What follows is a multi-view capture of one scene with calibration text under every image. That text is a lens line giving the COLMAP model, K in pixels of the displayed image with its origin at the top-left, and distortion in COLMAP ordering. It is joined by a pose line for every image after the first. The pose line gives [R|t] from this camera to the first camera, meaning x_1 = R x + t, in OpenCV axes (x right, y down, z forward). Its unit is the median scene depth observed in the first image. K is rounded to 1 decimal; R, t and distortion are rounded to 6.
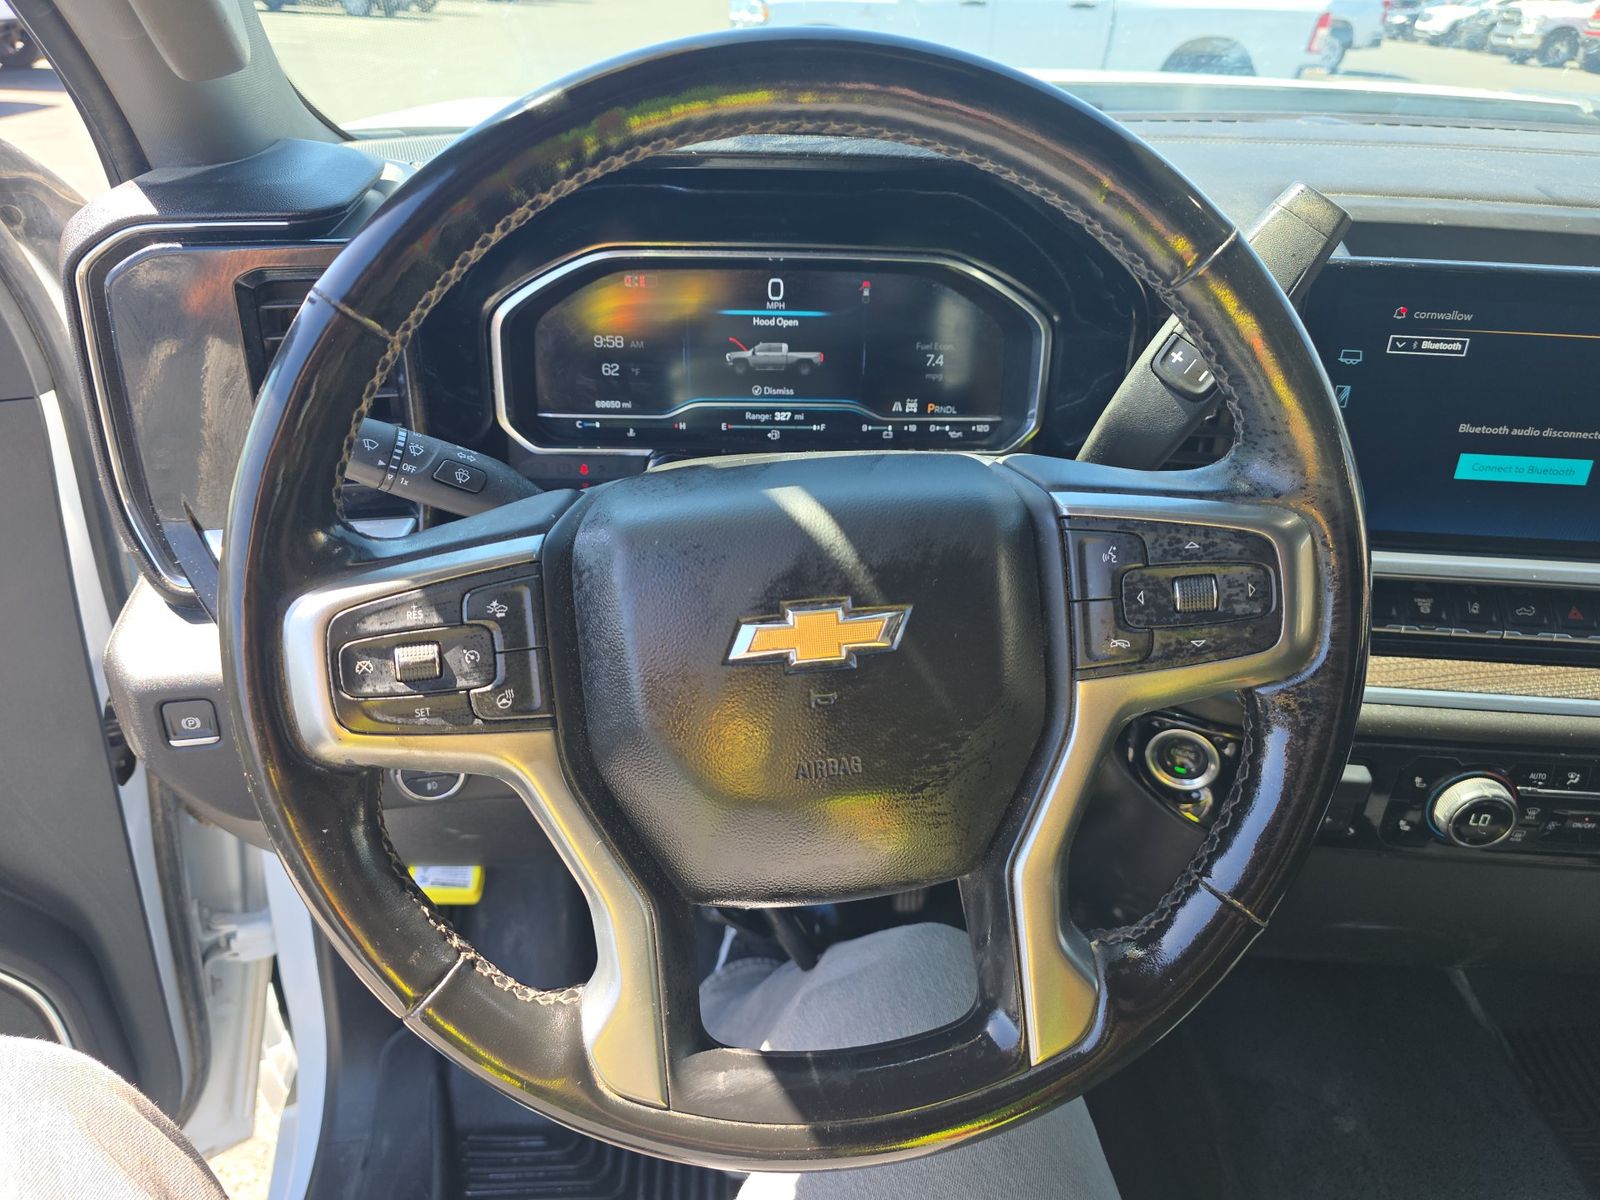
lens RADIAL K [[1103.8, 0, 809.8], [0, 1103.8, 596.8], [0, 0, 1]] dist [0.041856, -0.049821]
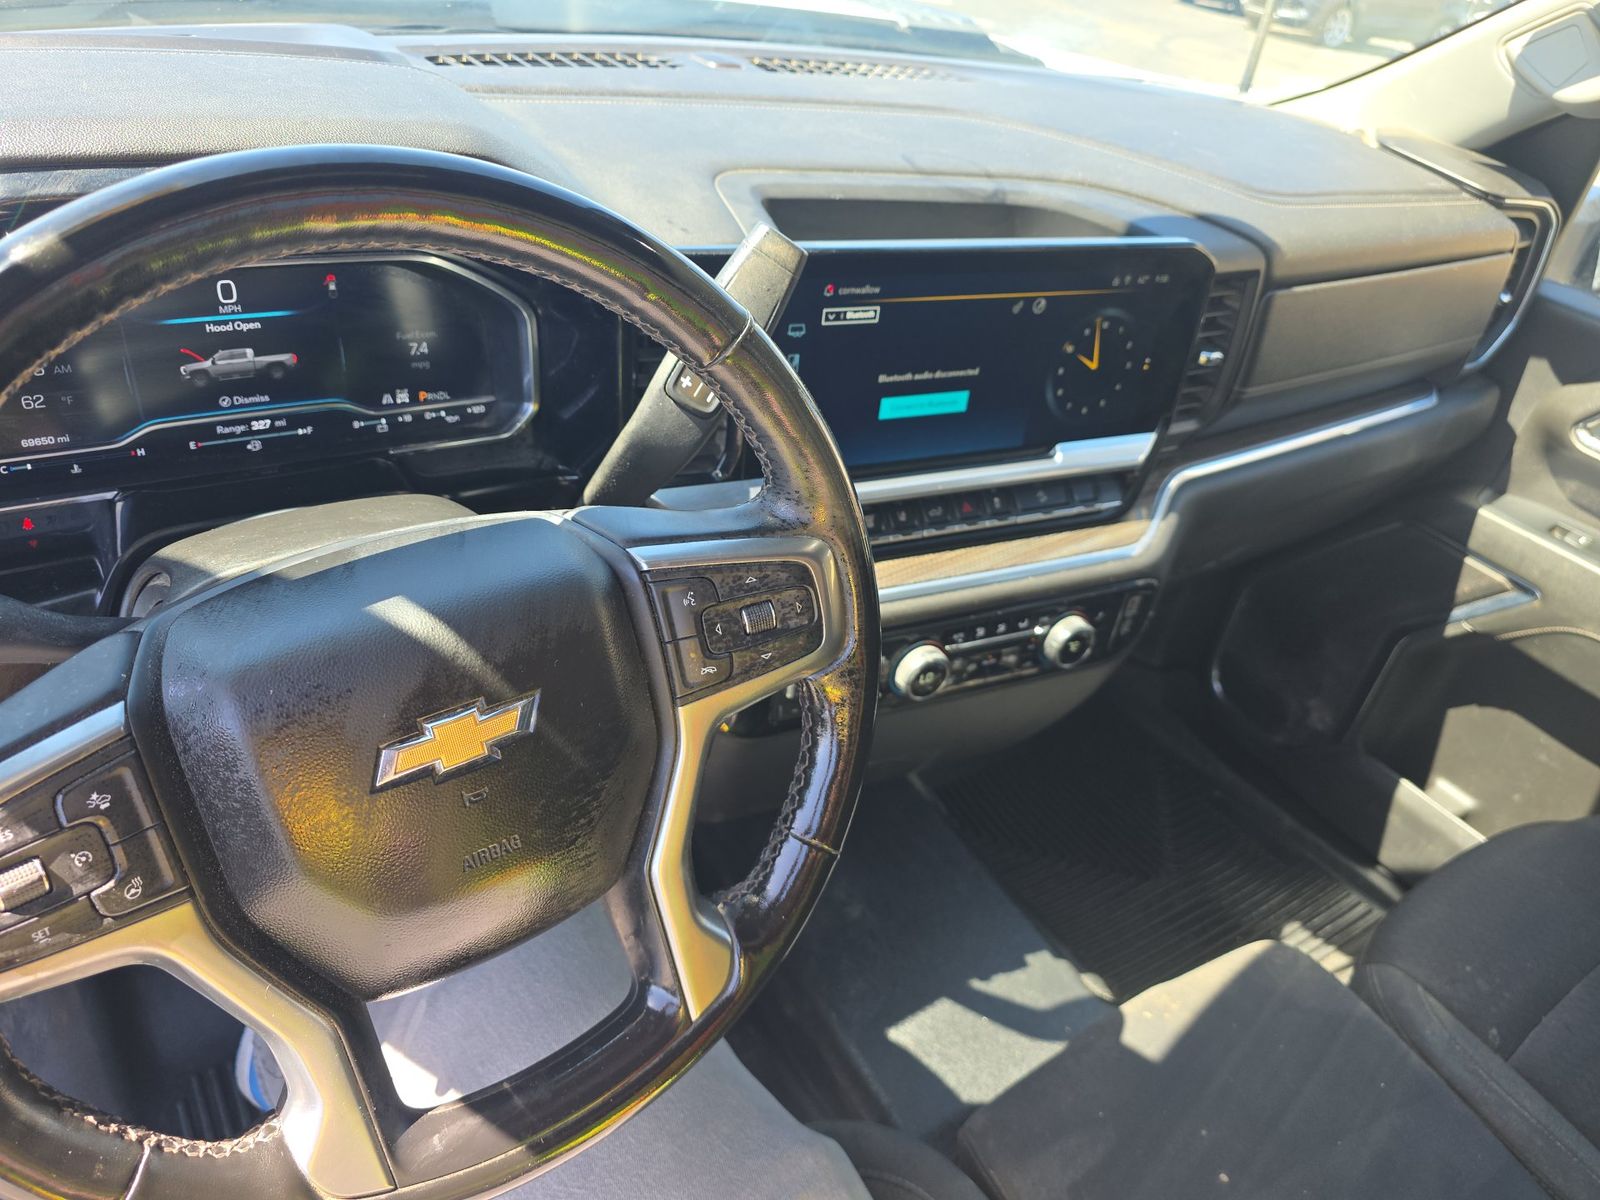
lens RADIAL K [[1103.8, 0, 795.6], [0, 1103.8, 598.9], [0, 0, 1]] dist [0.041856, -0.049821]
pose [[0.865814, -0.206073, 0.455960, -0.161674], [0.134011, 0.973465, 0.185492, -0.237979], [-0.482086, -0.099498, 0.870456, -0.068695]]
